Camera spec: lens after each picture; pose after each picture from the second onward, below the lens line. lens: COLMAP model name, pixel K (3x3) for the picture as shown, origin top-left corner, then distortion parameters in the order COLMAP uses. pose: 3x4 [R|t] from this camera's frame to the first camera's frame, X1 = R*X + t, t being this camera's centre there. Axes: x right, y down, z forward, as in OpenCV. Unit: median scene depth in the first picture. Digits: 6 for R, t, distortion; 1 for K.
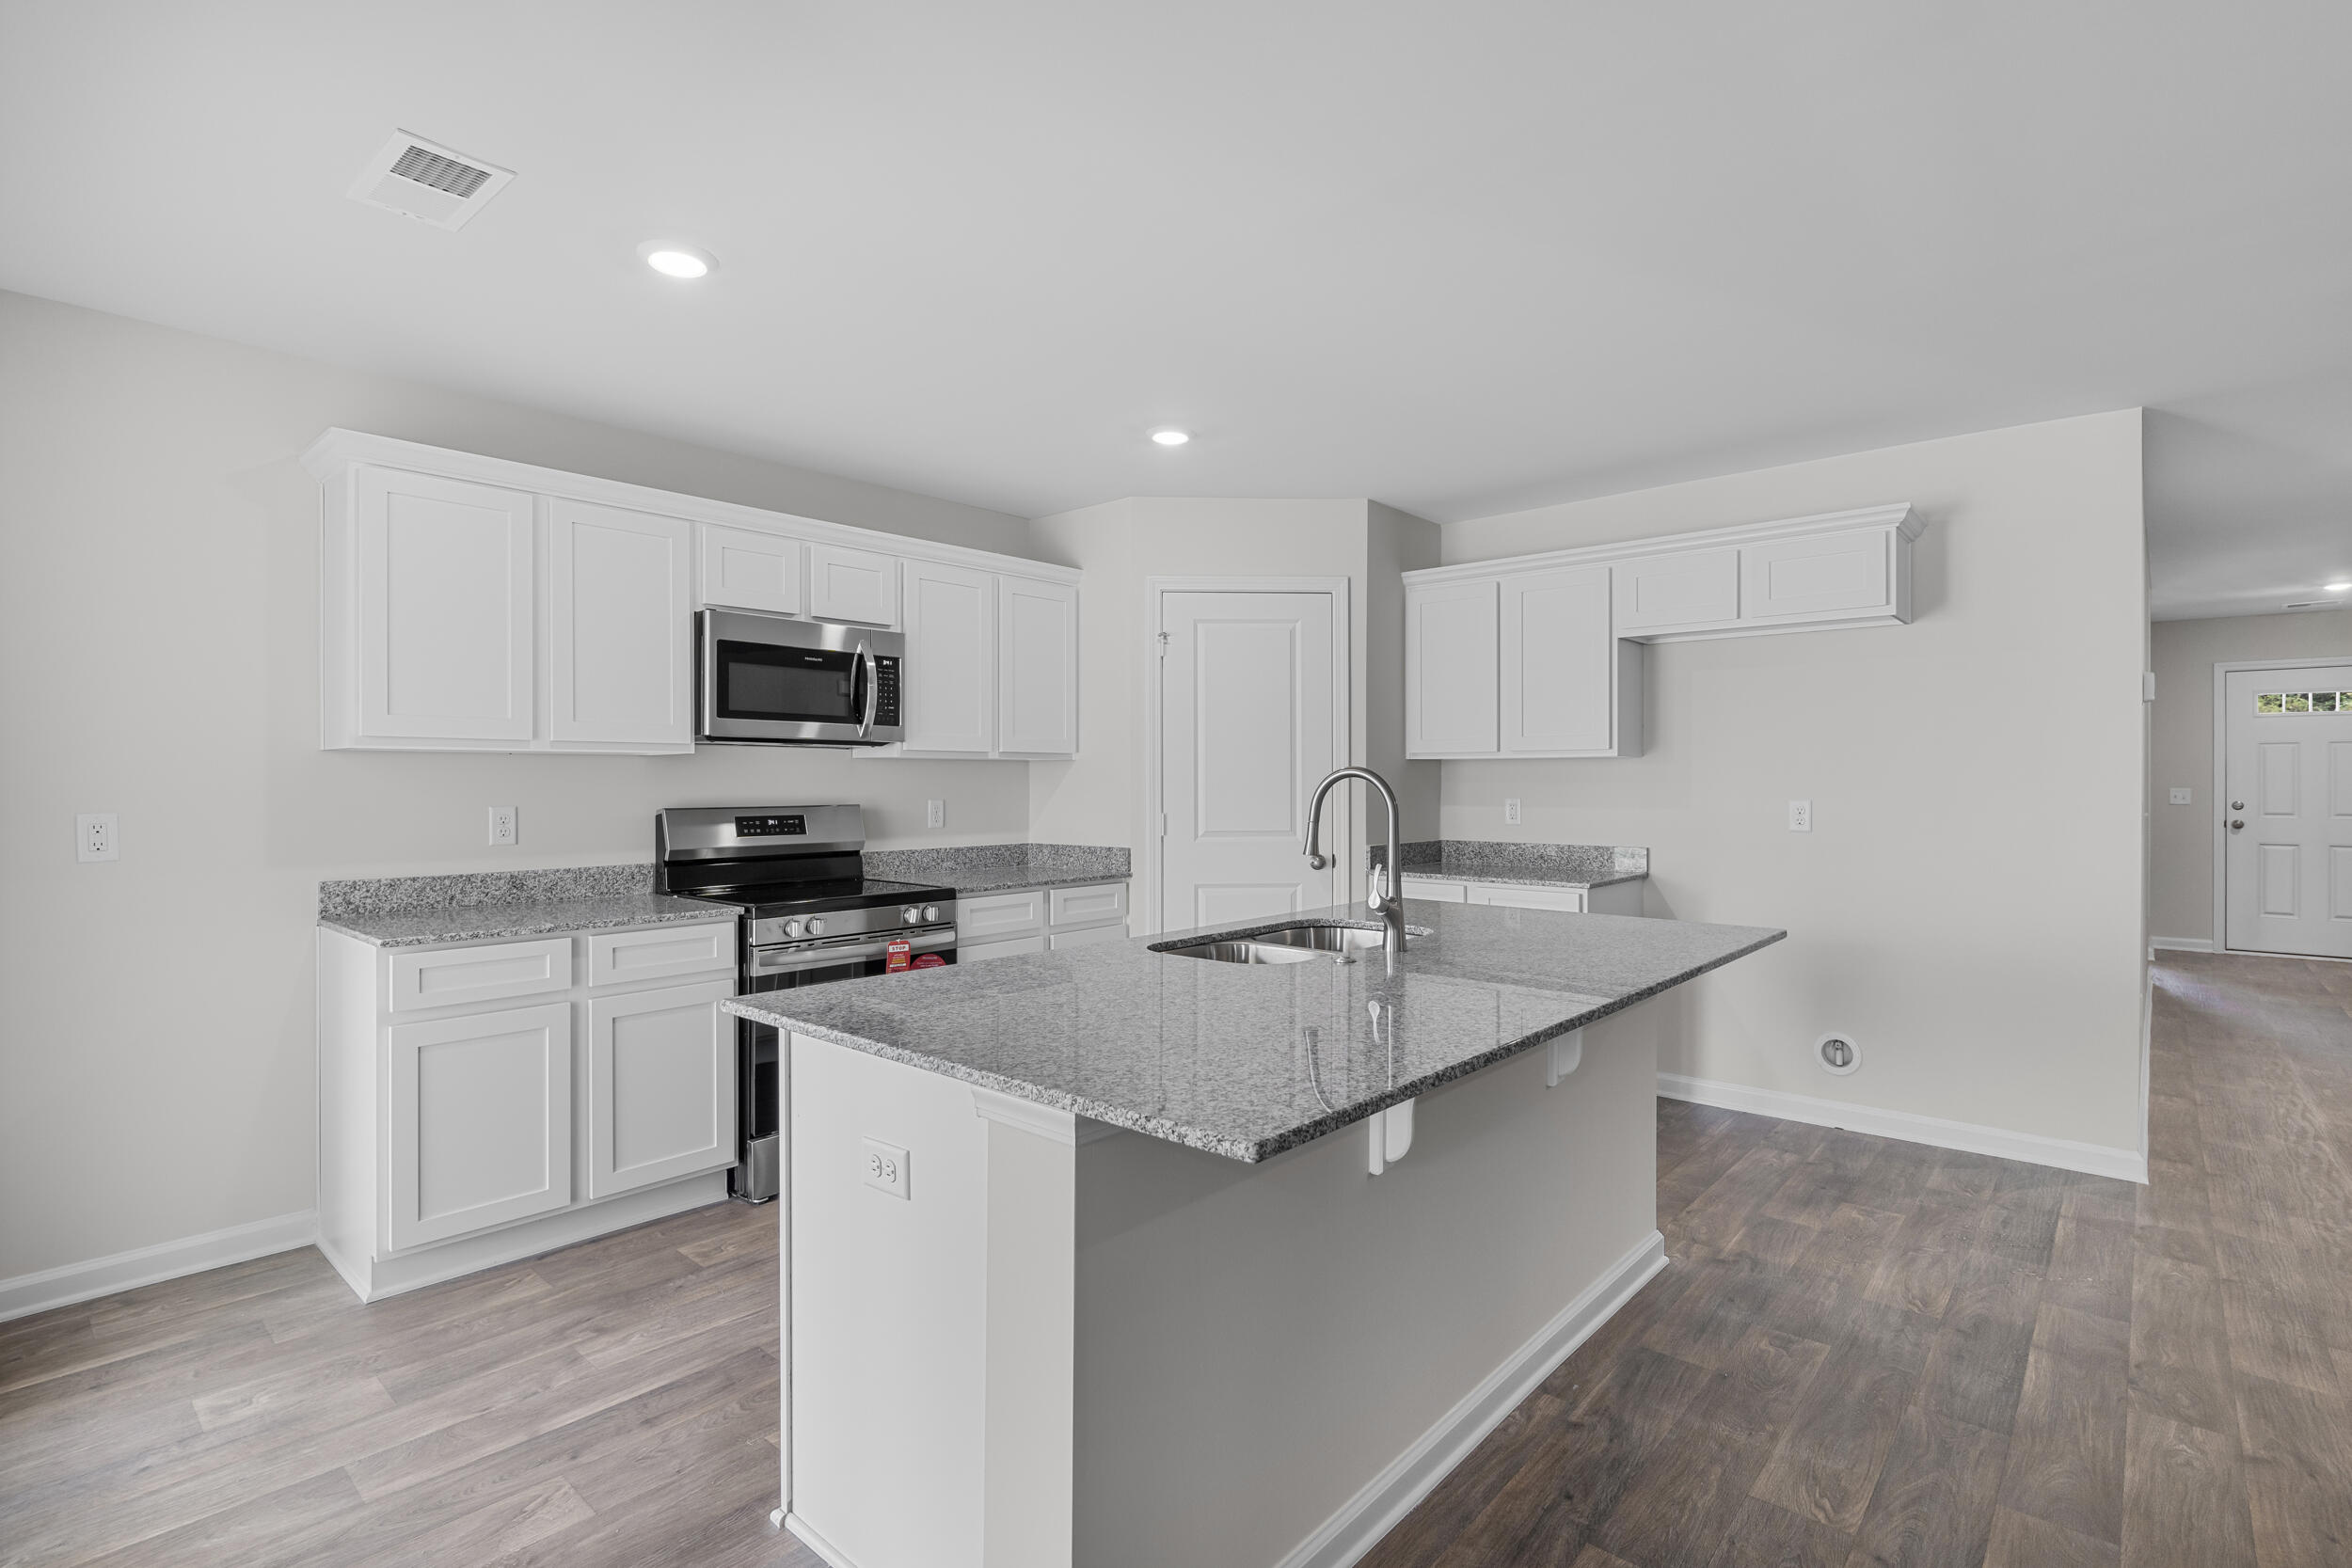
lens RADIAL K [[1115.5, 0, 1180.8], [0, 1115.5, 774.0], [0, 0, 1]] dist [0.000380, 0.000066]
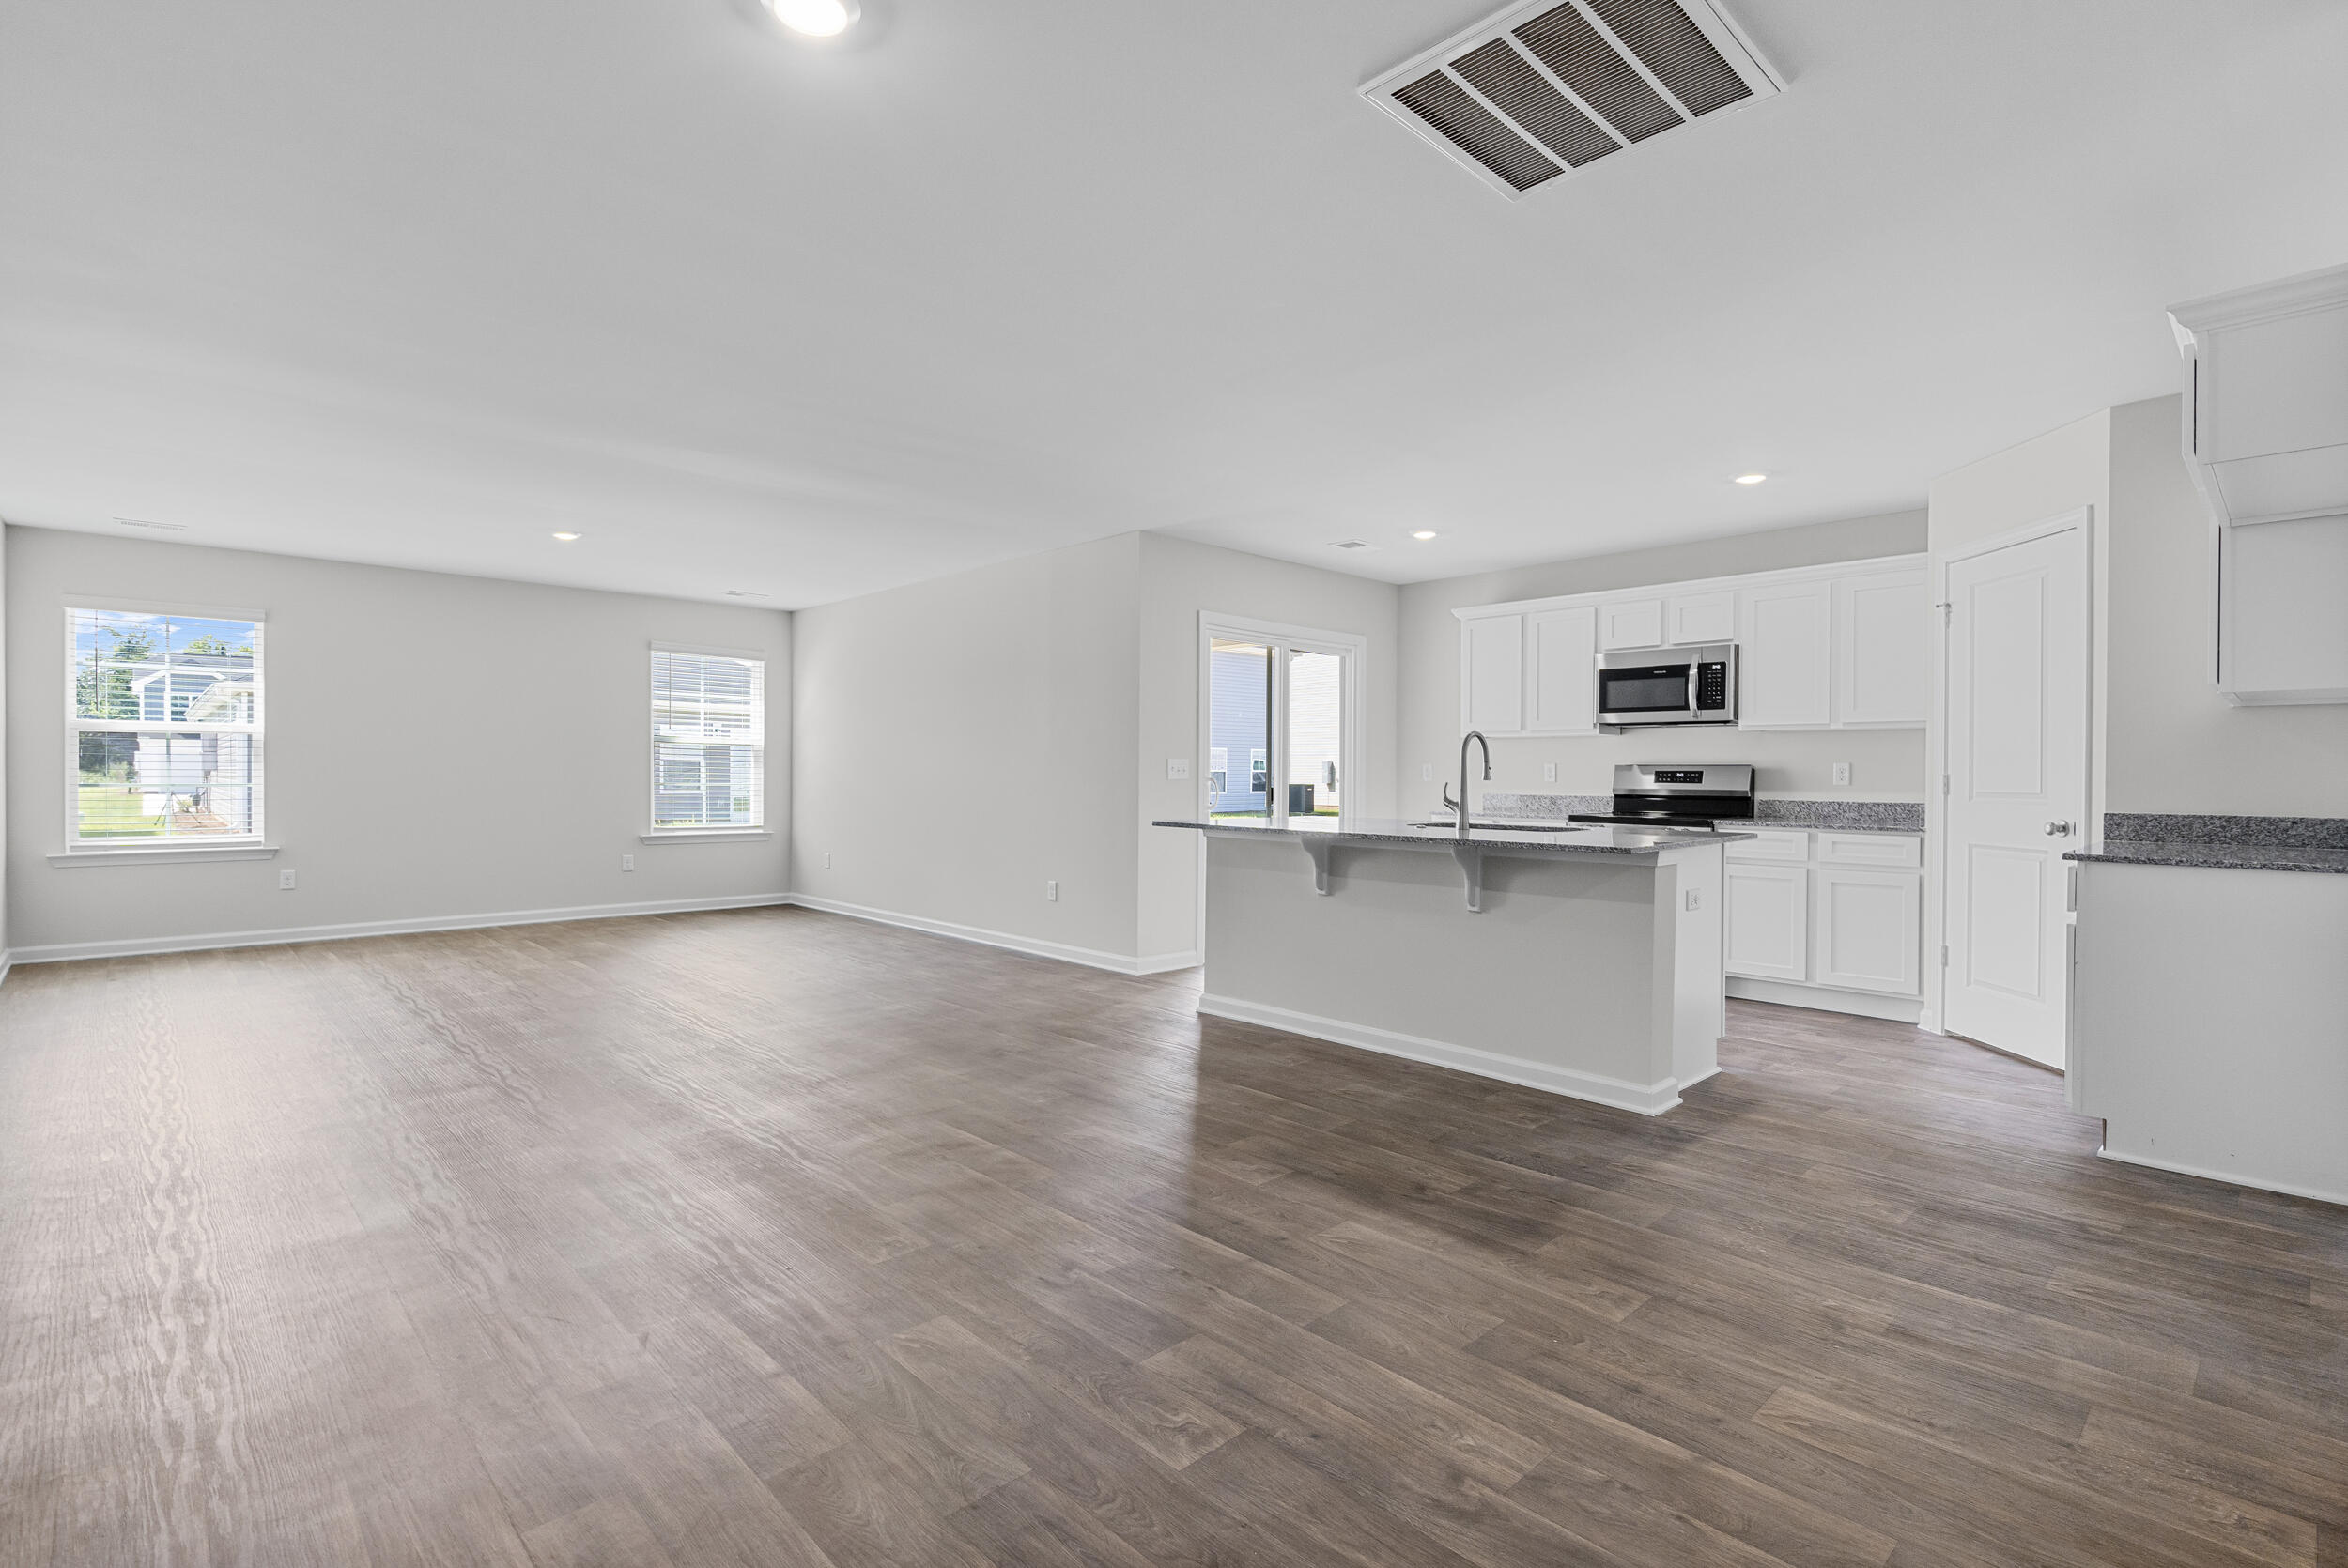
lens RADIAL K [[1113.5, 0, 1178.8], [0, 1113.5, 774.0], [0, 0, 1]] dist [0.000380, 0.000066]
pose [[-0.087709, 0.000176, -0.996146, 1.271492], [-0.002547, 0.999997, 0.000401, 0.043217], [0.996143, 0.002572, -0.087709, 0.428989]]
